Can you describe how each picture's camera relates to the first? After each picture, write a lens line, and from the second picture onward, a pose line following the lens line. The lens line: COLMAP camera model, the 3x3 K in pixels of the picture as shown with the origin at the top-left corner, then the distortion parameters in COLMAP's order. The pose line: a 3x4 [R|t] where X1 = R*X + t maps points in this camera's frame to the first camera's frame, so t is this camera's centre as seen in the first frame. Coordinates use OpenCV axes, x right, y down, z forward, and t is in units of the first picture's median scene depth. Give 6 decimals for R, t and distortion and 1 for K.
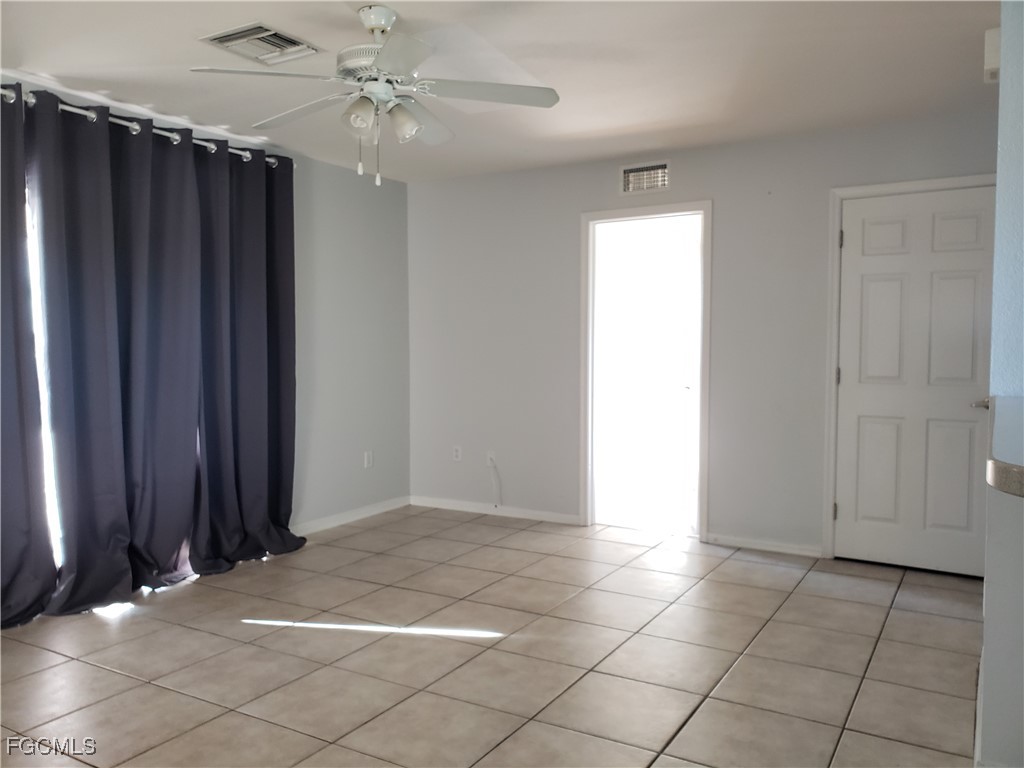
lens RADIAL K [[803.4, 0, 513.4], [0, 803.4, 380.8], [0, 0, 1]] dist [0.056115, -0.034361]
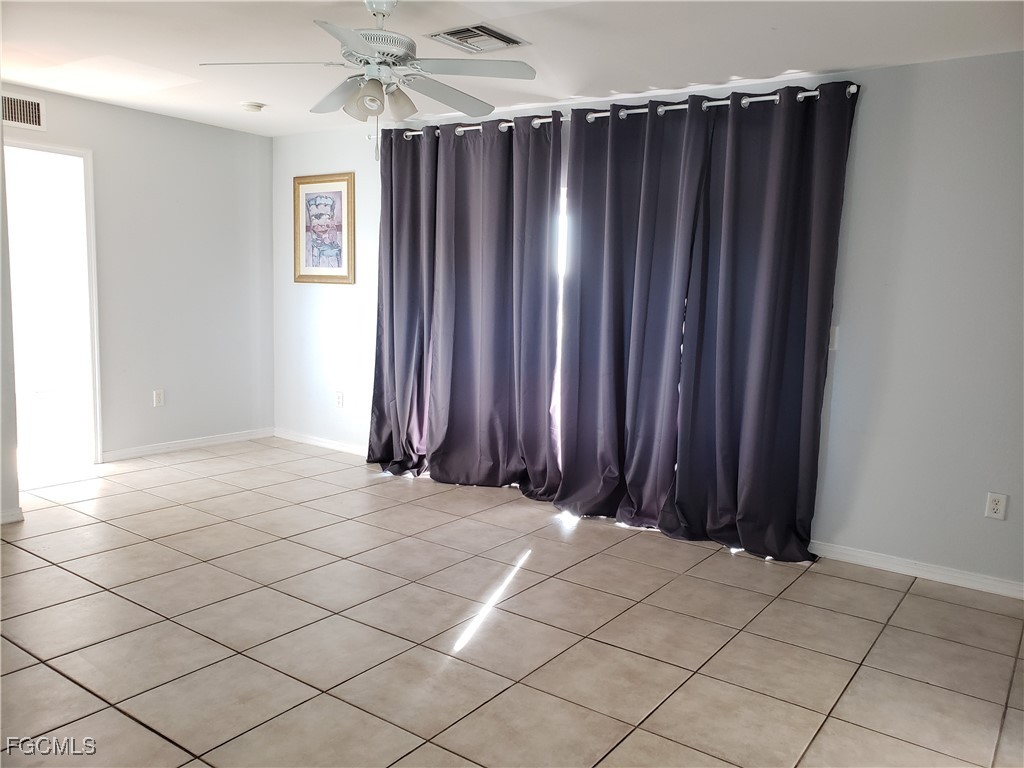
lens RADIAL K [[803.4, 0, 524.6], [0, 803.4, 377.9], [0, 0, 1]] dist [0.056115, -0.034361]
pose [[-0.083807, 0.112472, -0.990114, 0.852974], [-0.076255, 0.989972, 0.118911, -0.087718], [0.993560, 0.085466, -0.074390, 1.190345]]
